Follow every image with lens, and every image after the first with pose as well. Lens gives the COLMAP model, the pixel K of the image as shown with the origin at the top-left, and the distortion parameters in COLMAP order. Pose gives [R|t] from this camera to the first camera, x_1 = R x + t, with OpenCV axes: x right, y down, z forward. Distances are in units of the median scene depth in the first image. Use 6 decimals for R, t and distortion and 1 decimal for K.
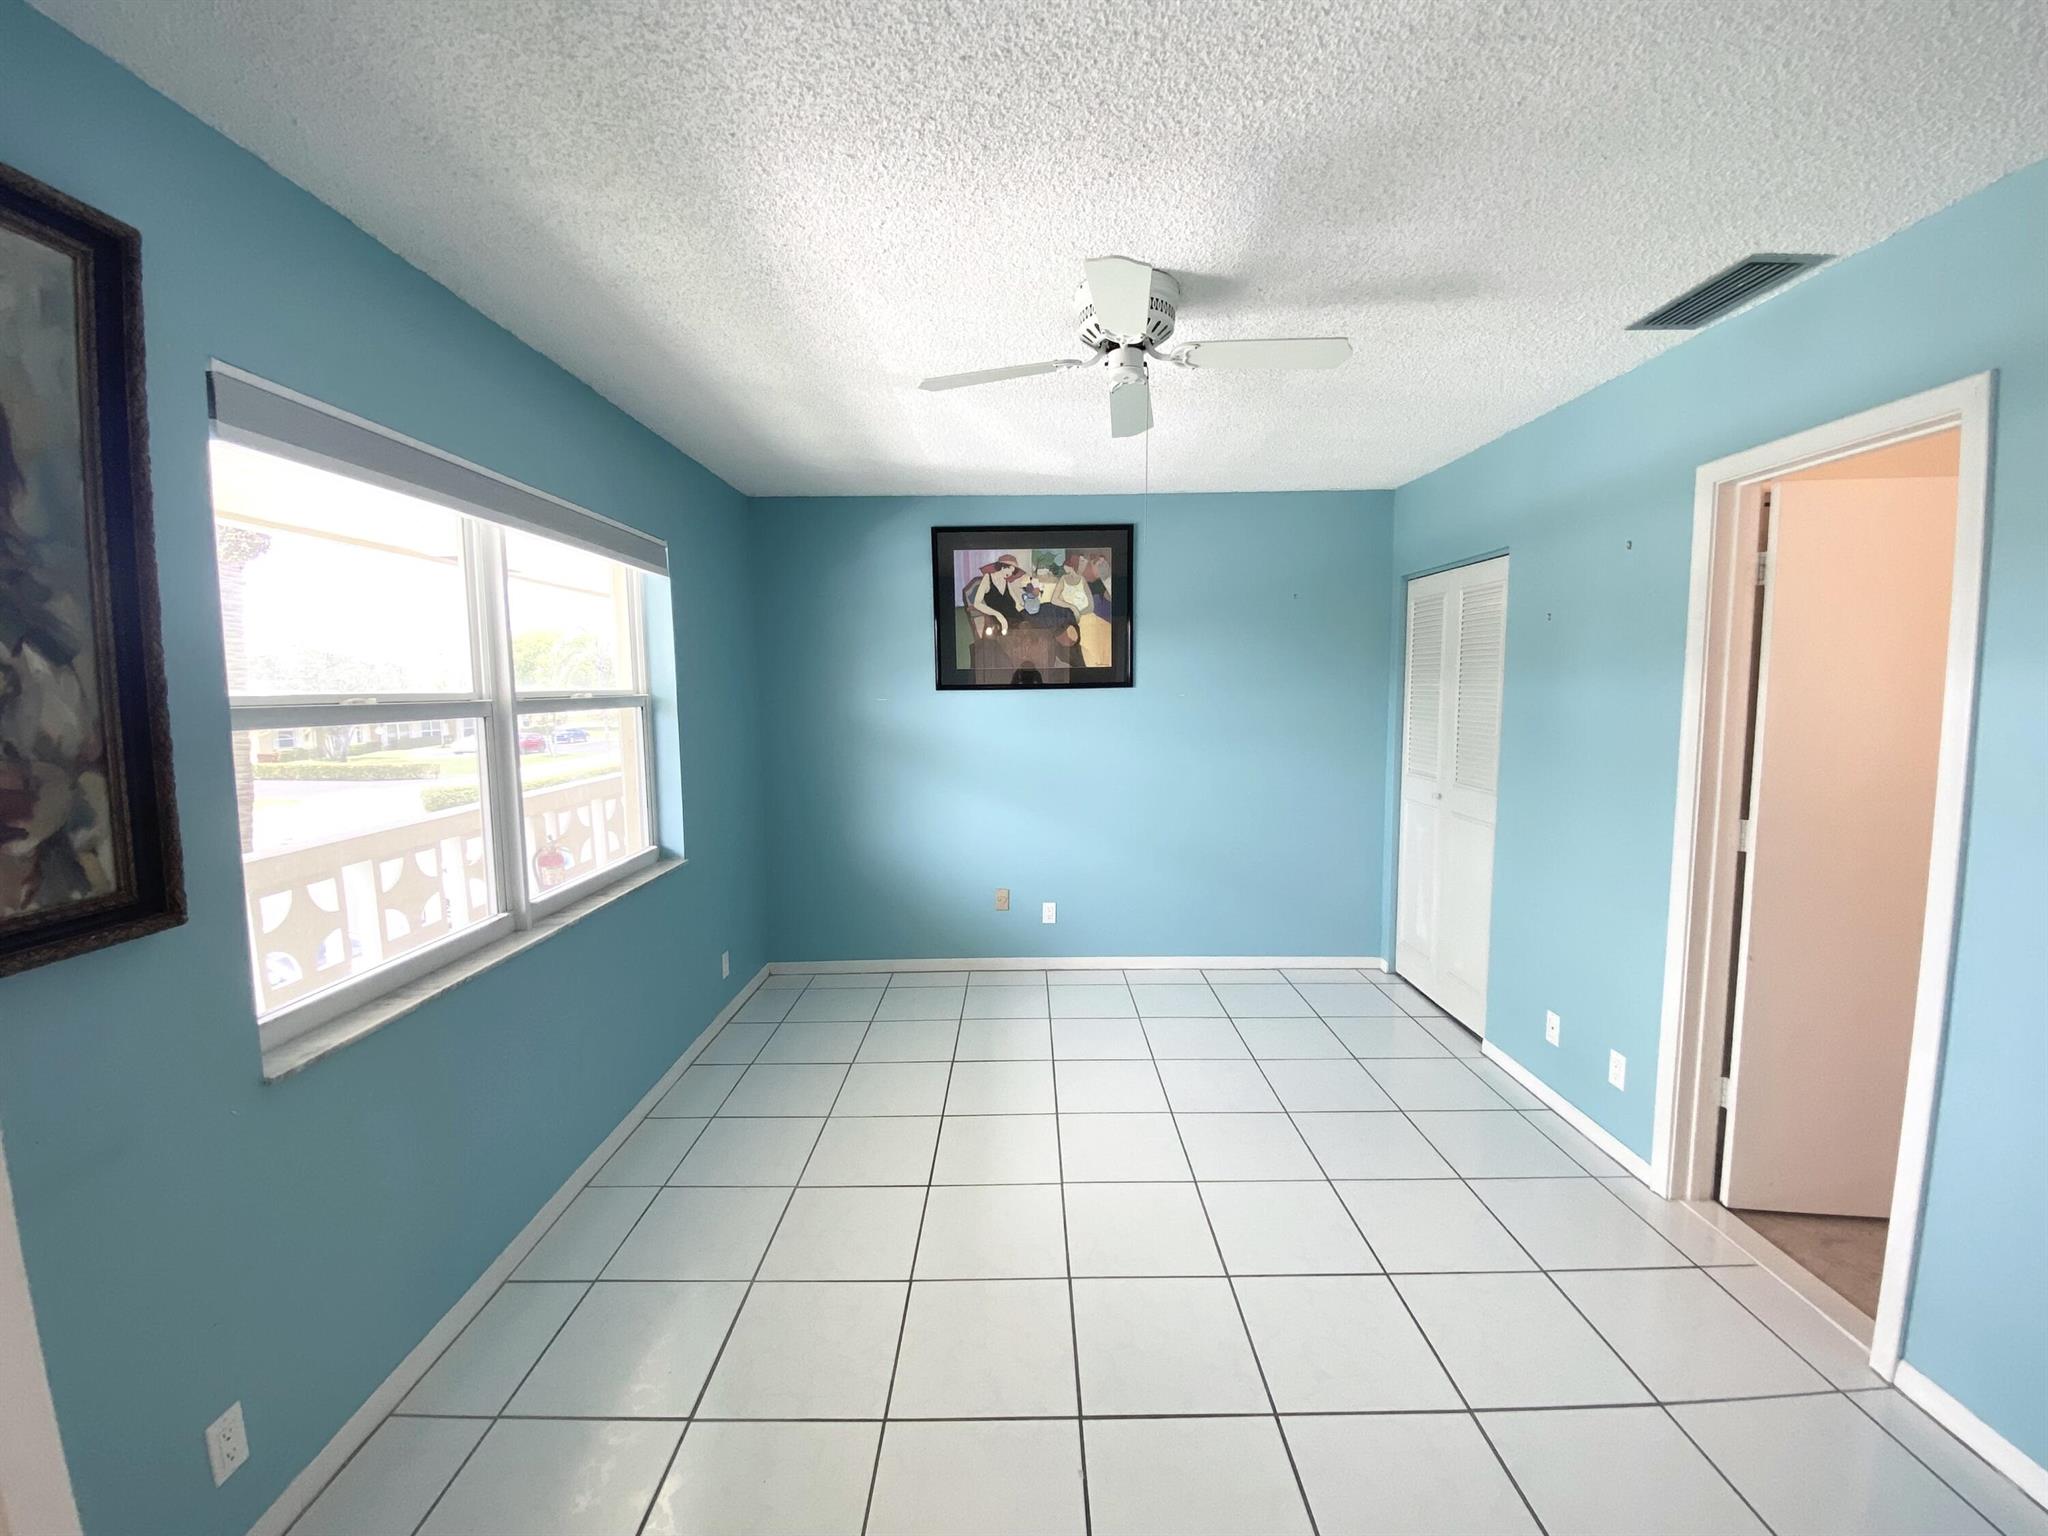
lens RADIAL K [[852.2, 0, 1024.0], [0, 852.2, 768.0], [0, 0, 1]] dist [-0.001858, -0.000302]
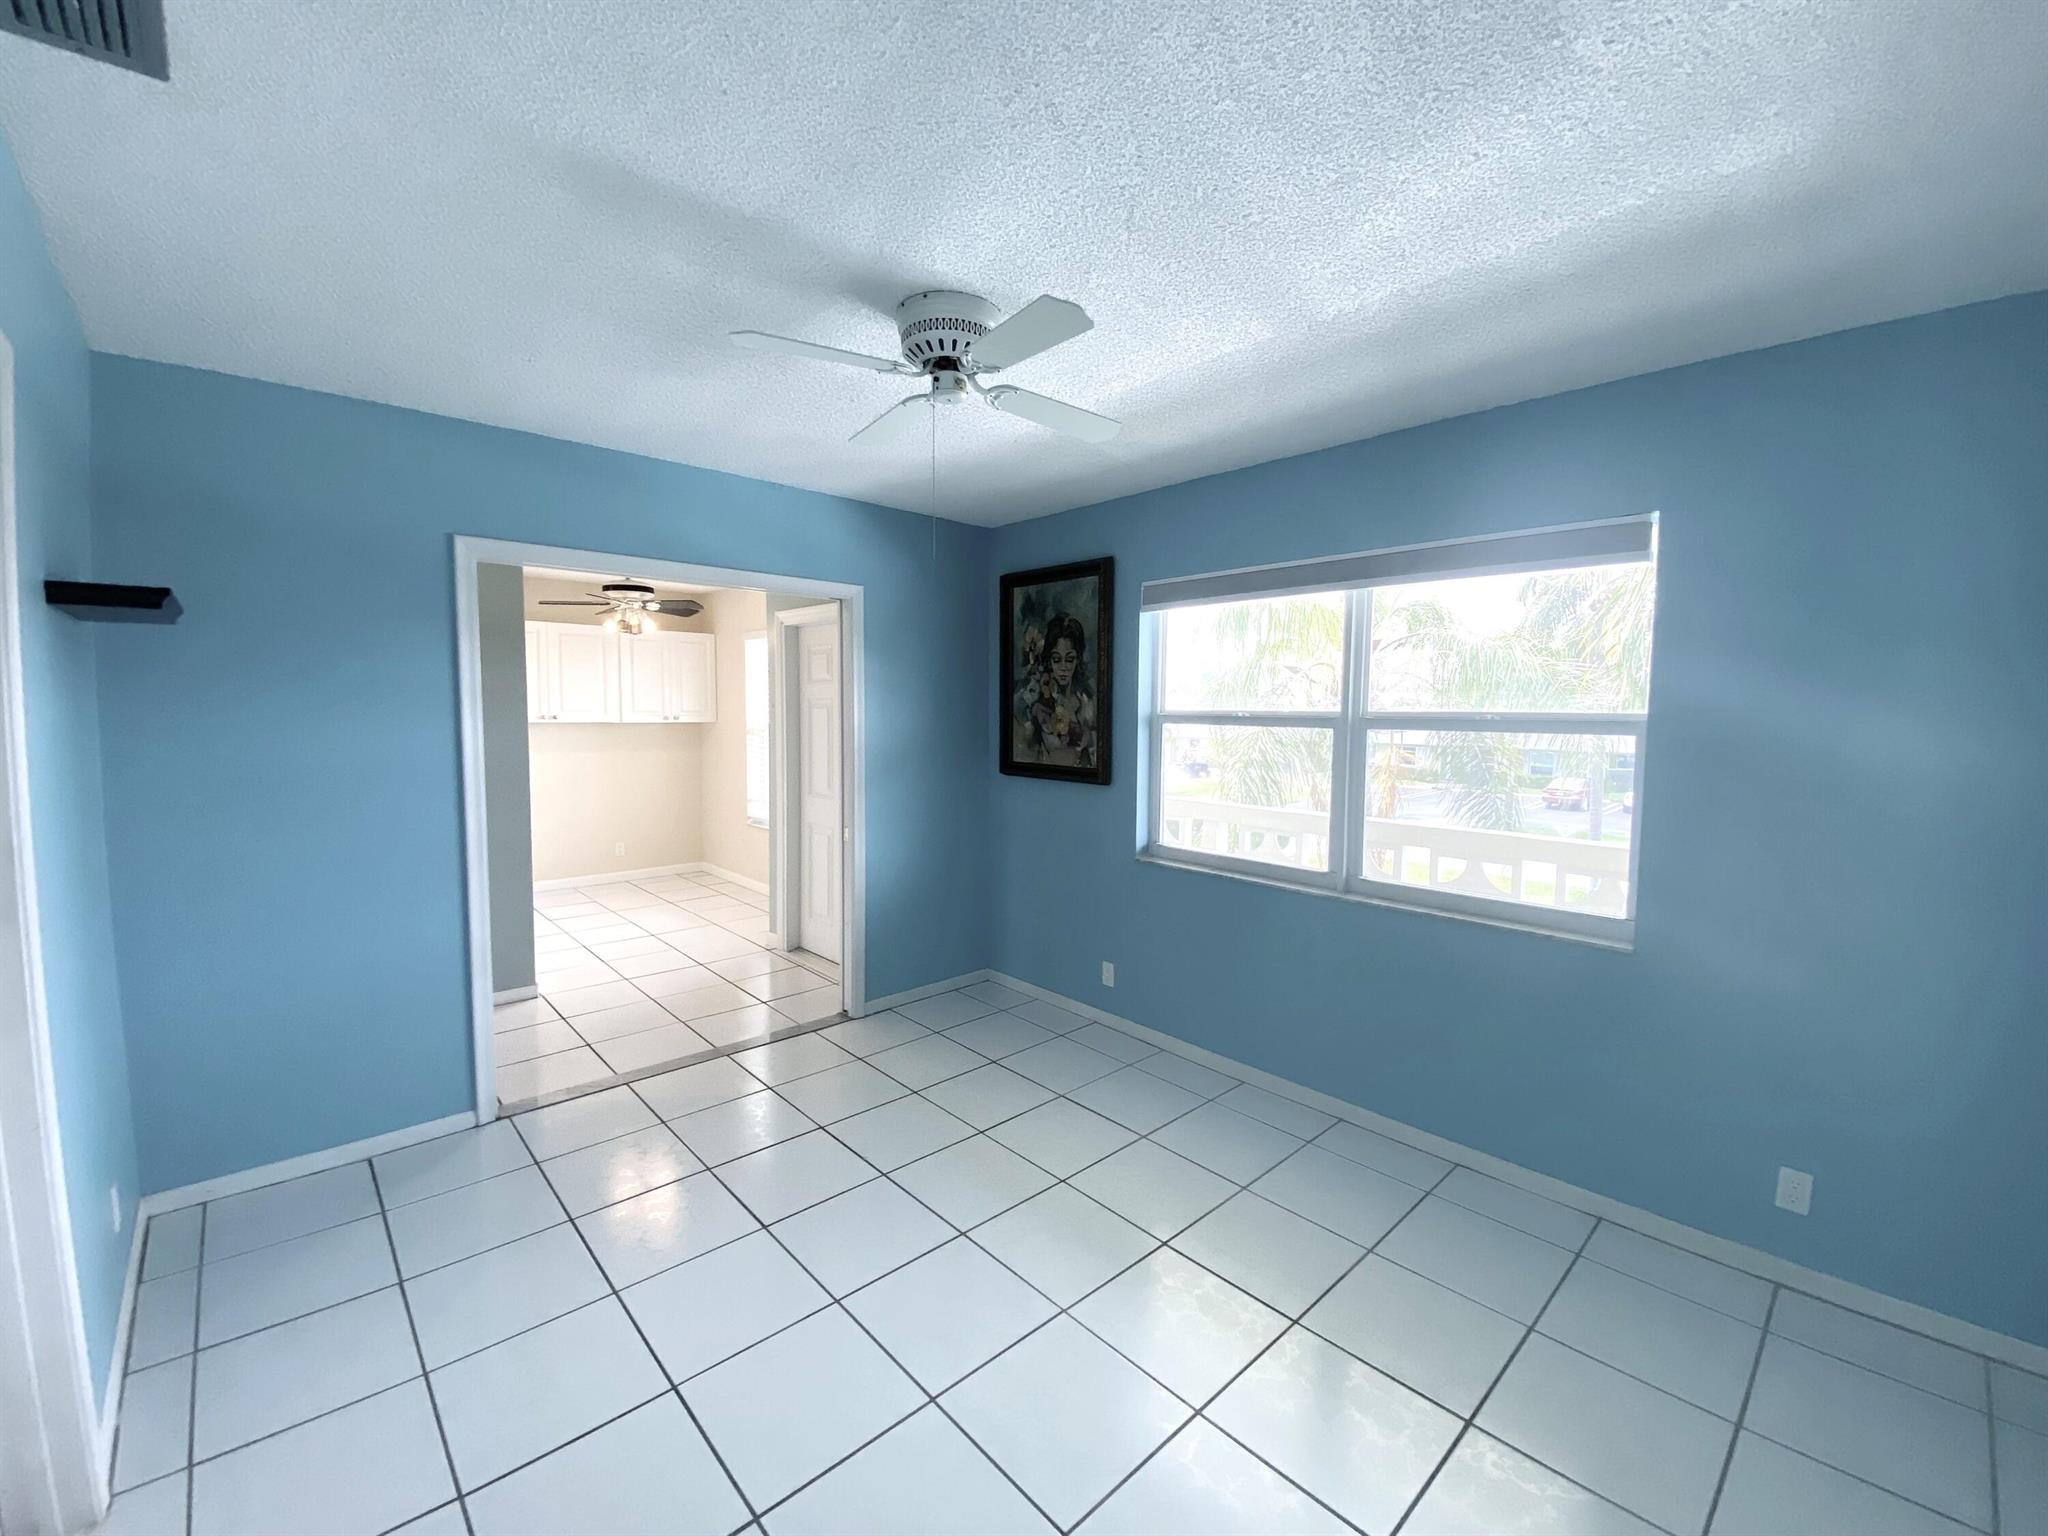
lens RADIAL K [[817.4, 0, 1024.0], [0, 817.4, 768.0], [0, 0, 1]] dist [0.001475, 0.000109]
pose [[-0.745346, 0.063305, -0.663665, 0.646251], [-0.059250, 0.985252, 0.160523, -0.182899], [0.664039, 0.158967, -0.730603, 1.669788]]
